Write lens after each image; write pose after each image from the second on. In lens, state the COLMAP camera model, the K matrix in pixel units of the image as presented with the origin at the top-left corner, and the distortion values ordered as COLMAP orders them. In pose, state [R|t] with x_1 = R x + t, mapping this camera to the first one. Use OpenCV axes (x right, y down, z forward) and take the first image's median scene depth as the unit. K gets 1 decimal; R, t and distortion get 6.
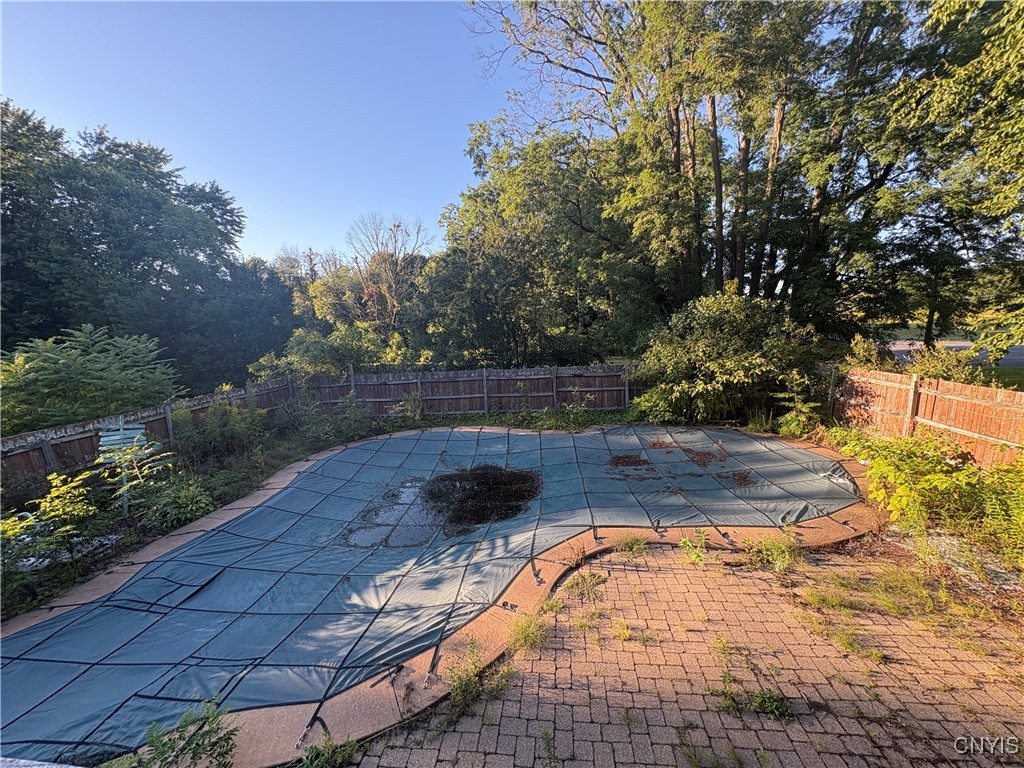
lens RADIAL K [[407.4, 0, 509.8], [0, 407.4, 384.0], [0, 0, 1]] dist [-0.000218, -0.000448]
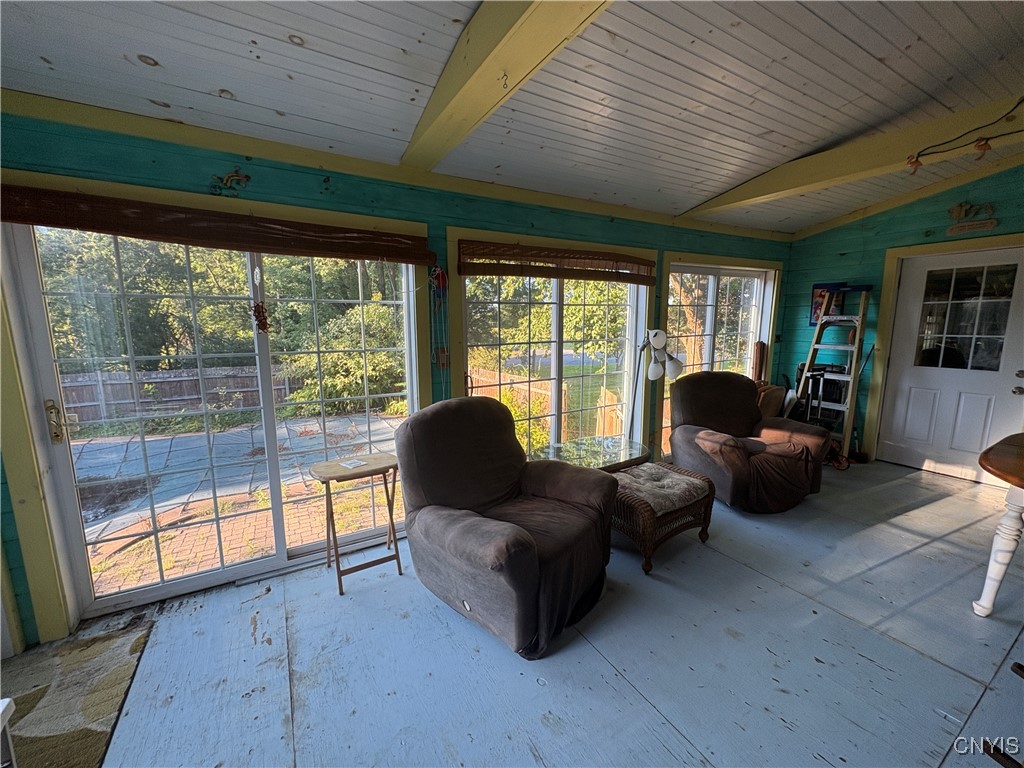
lens RADIAL K [[407.4, 0, 509.8], [0, 407.4, 384.0], [0, 0, 1]] dist [-0.000218, -0.000448]
pose [[0.802797, -0.041290, 0.594821, 0.081152], [0.051771, 0.998659, -0.000550, 0.022448], [-0.594000, 0.031236, 0.803858, -0.128896]]
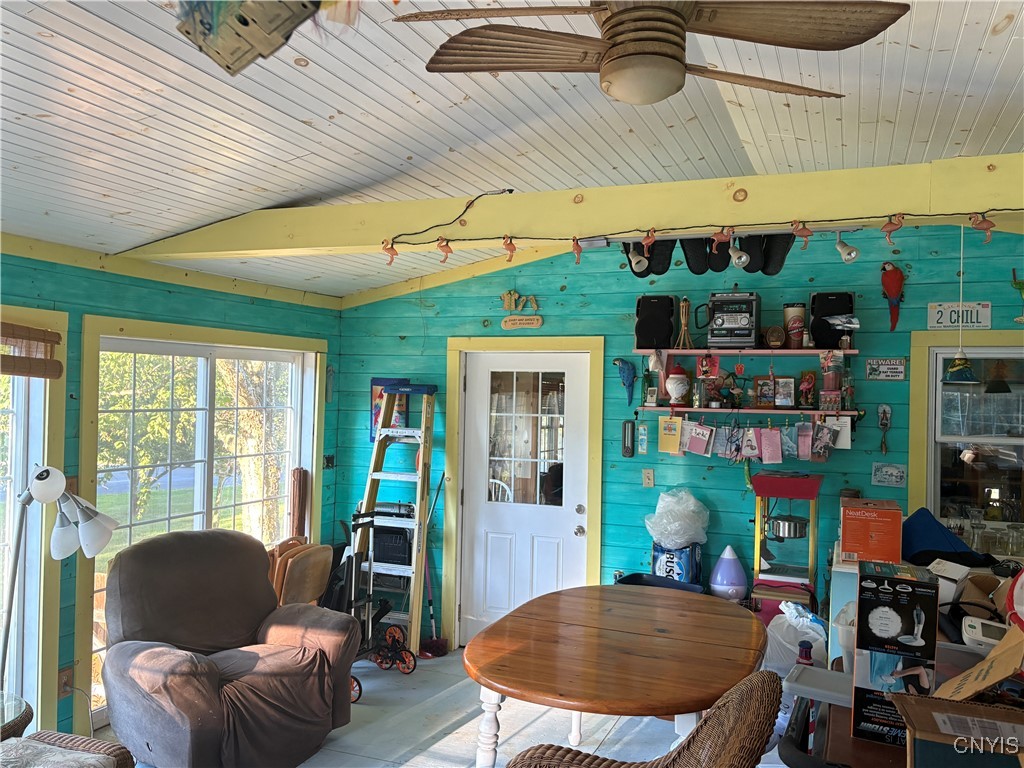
lens RADIAL K [[820.9, 0, 517.1], [0, 820.9, 389.3], [0, 0, 1]] dist [0.066144, -0.088803]
pose [[0.267532, 0.075419, 0.960593, 0.090399], [0.107408, 0.988385, -0.107515, 0.006987], [-0.957544, 0.131939, 0.256324, -0.259610]]
